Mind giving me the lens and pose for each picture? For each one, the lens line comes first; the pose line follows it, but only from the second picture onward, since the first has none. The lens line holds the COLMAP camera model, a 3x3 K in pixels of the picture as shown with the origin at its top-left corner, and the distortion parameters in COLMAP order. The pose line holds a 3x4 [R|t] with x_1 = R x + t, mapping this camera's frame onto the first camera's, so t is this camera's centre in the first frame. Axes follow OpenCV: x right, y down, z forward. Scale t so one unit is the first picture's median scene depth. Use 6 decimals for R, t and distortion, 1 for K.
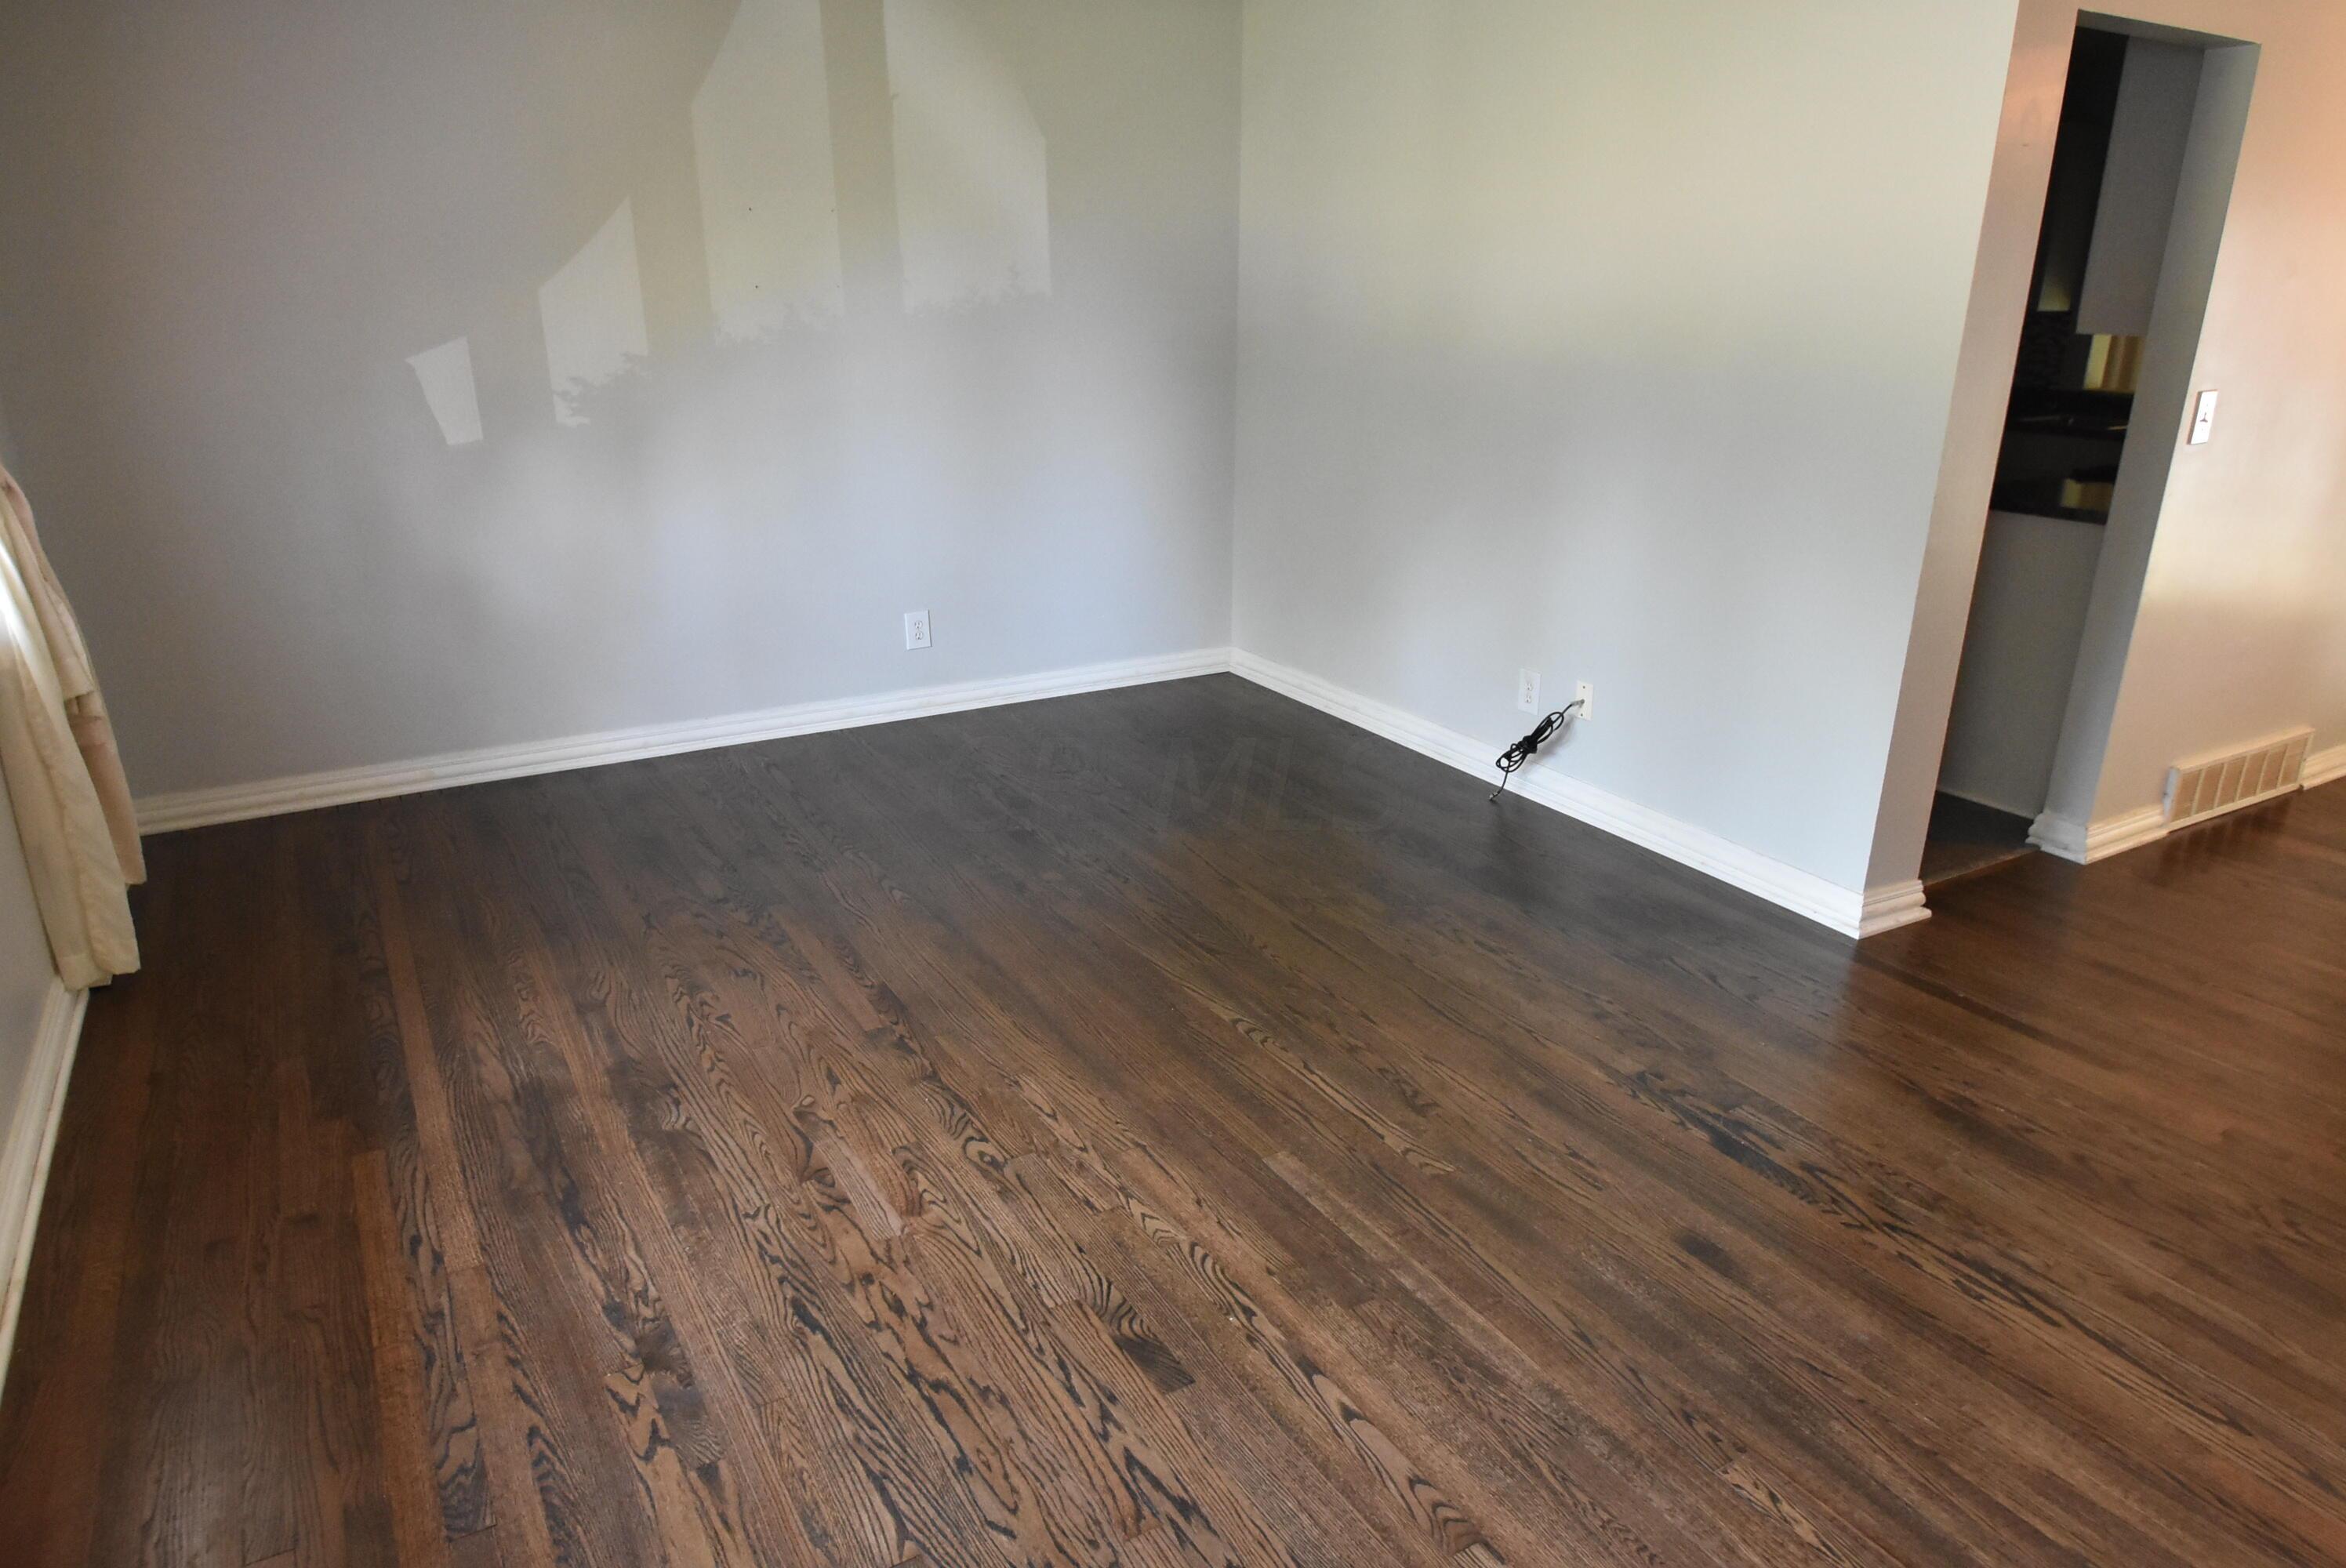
lens RADIAL K [[1496.2, 0, 1173.0], [0, 1496.2, 784.0], [0, 0, 1]] dist [-0.001506, -0.003405]
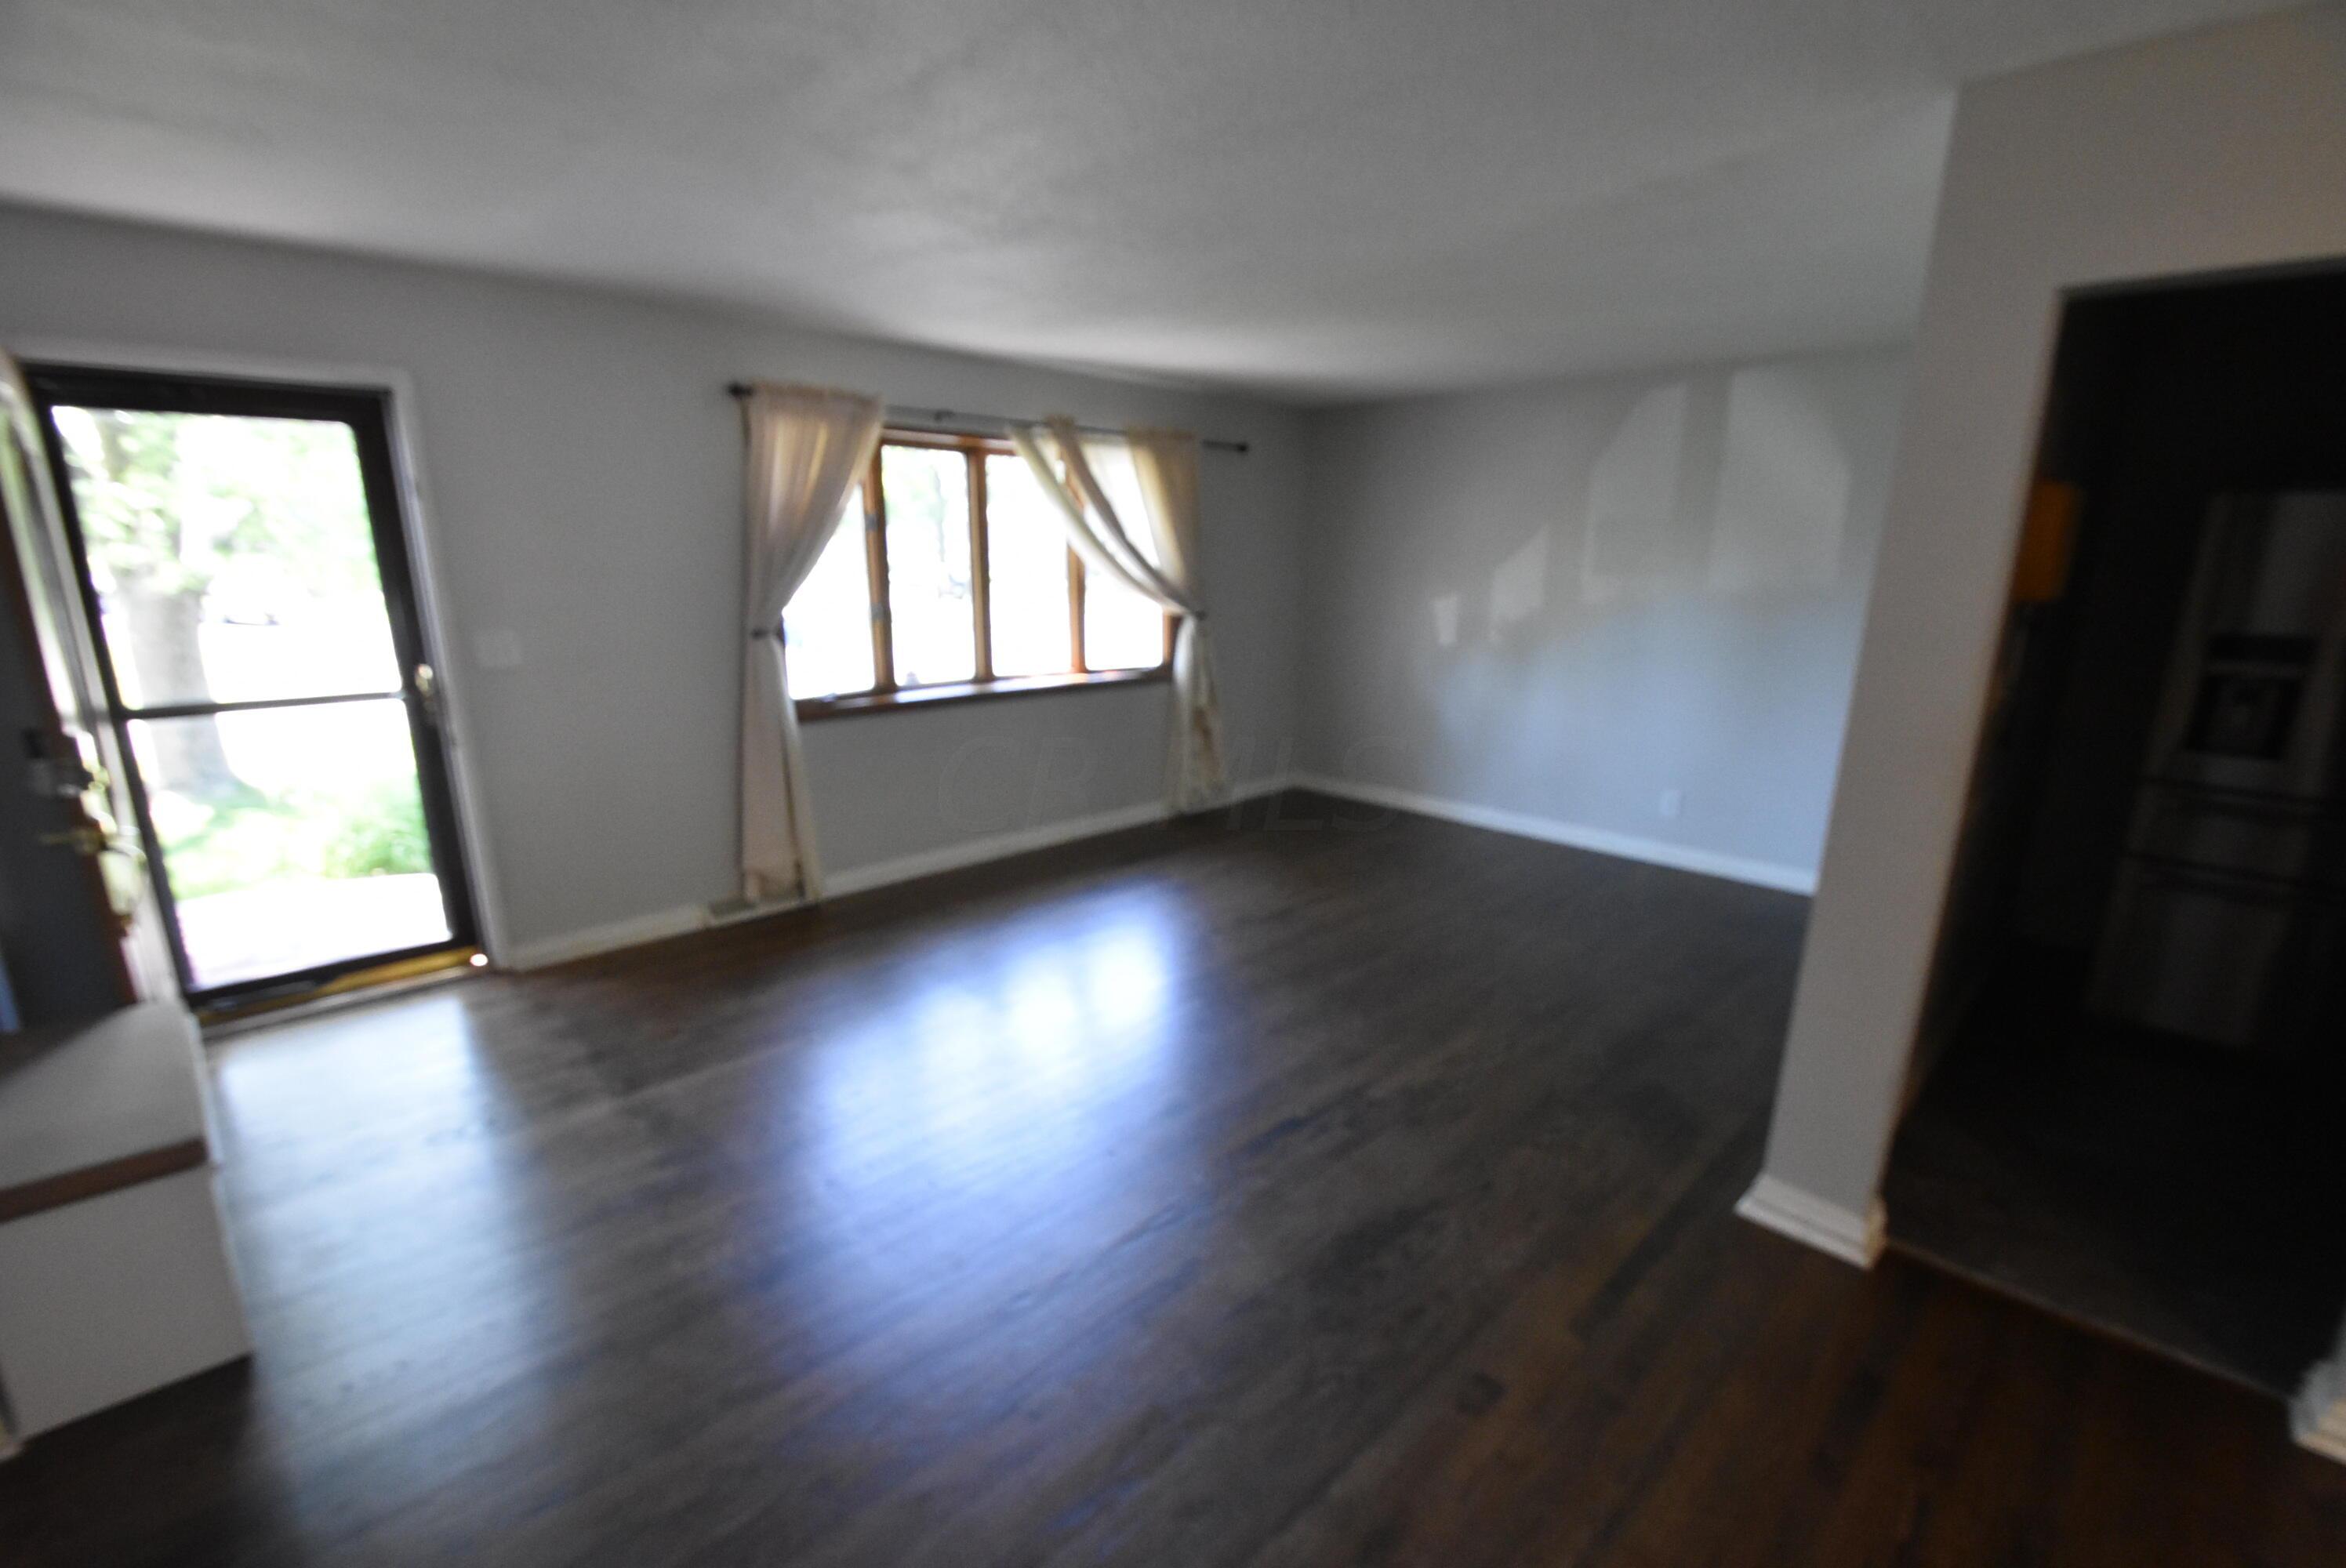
lens RADIAL K [[1033.7, 0, 1169.0], [0, 1033.7, 817.2], [0, 0, 1]] dist [0.017909, -0.017247]
pose [[0.235261, 0.244394, -0.940704, 0.806067], [-0.332643, 0.929666, 0.158336, -0.108555], [0.913237, 0.275668, 0.300010, 0.308678]]
